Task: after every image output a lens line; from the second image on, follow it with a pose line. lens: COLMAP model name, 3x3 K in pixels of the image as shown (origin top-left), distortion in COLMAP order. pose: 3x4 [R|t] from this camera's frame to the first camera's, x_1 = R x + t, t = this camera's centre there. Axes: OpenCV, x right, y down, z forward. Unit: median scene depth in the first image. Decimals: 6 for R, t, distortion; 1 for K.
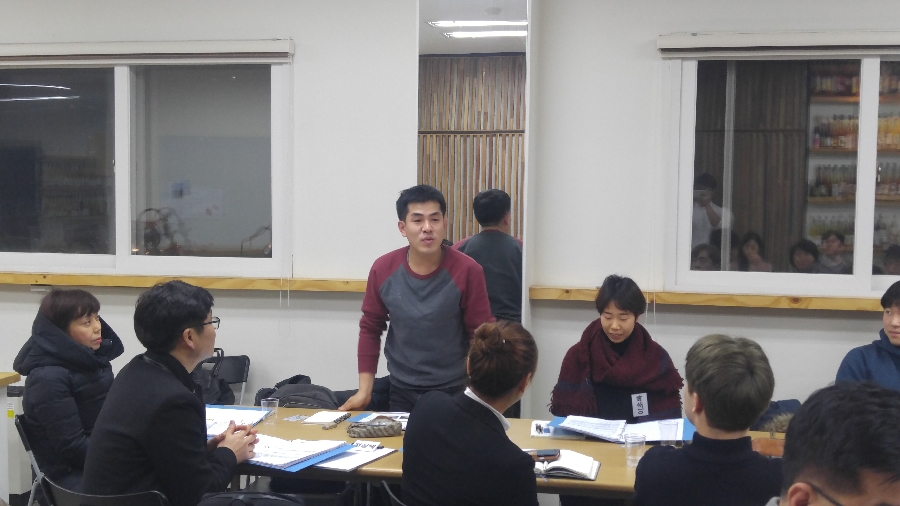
lens RADIAL K [[1167.6, 0, 454.8], [0, 1167.6, 254.2], [0, 0, 1]] dist [0.042238, 0.000000]
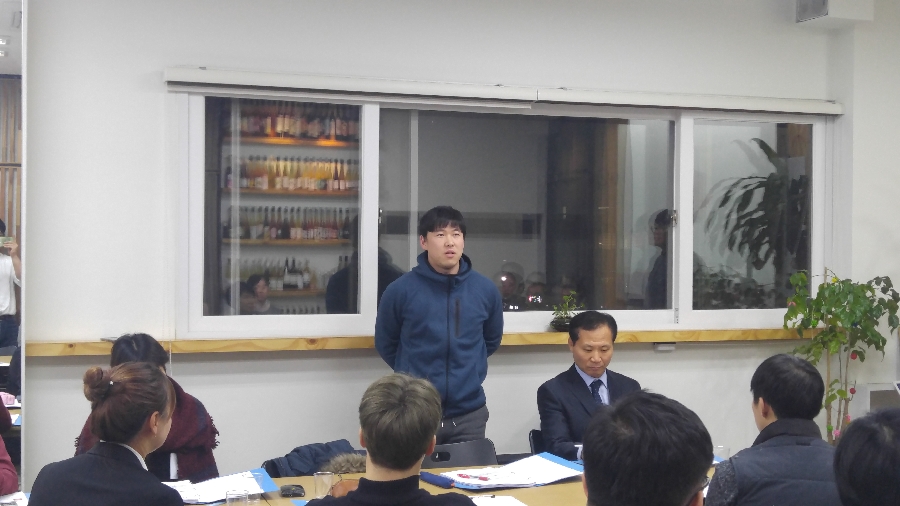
lens RADIAL K [[1249.8, 0, 451.2], [0, 1249.8, 279.9], [0, 0, 1]] dist [0.058128, 0.000000]
pose [[0.831102, -0.023080, 0.555640, -0.197342], [0.030934, 0.999510, -0.004753, -0.004928], [-0.555259, 0.021139, 0.831409, 0.043902]]
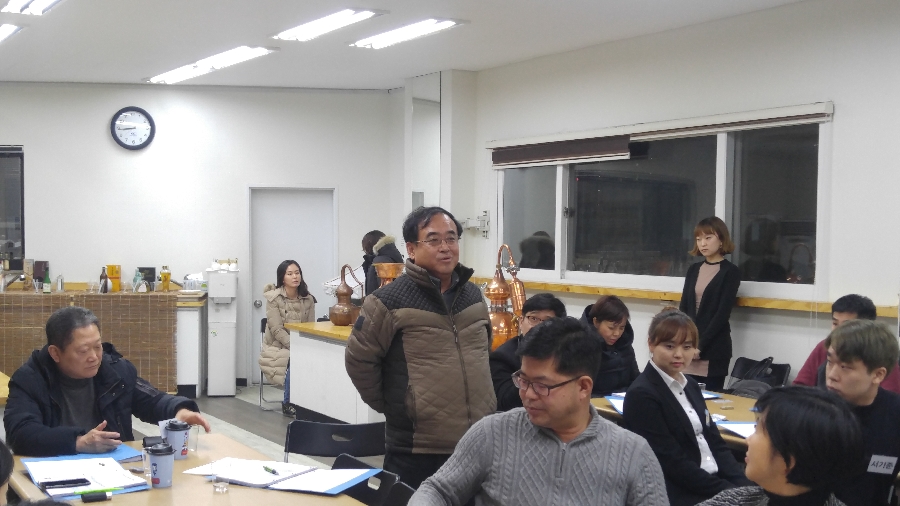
lens RADIAL K [[1249.8, 0, 448.9], [0, 1249.8, 250.8], [0, 0, 1]] dist [0.058128, 0.000000]
pose [[0.655509, 0.003811, -0.755178, 0.608486], [-0.035669, 0.999027, -0.025920, 0.015737], [0.754345, 0.043927, 0.655007, -0.130074]]
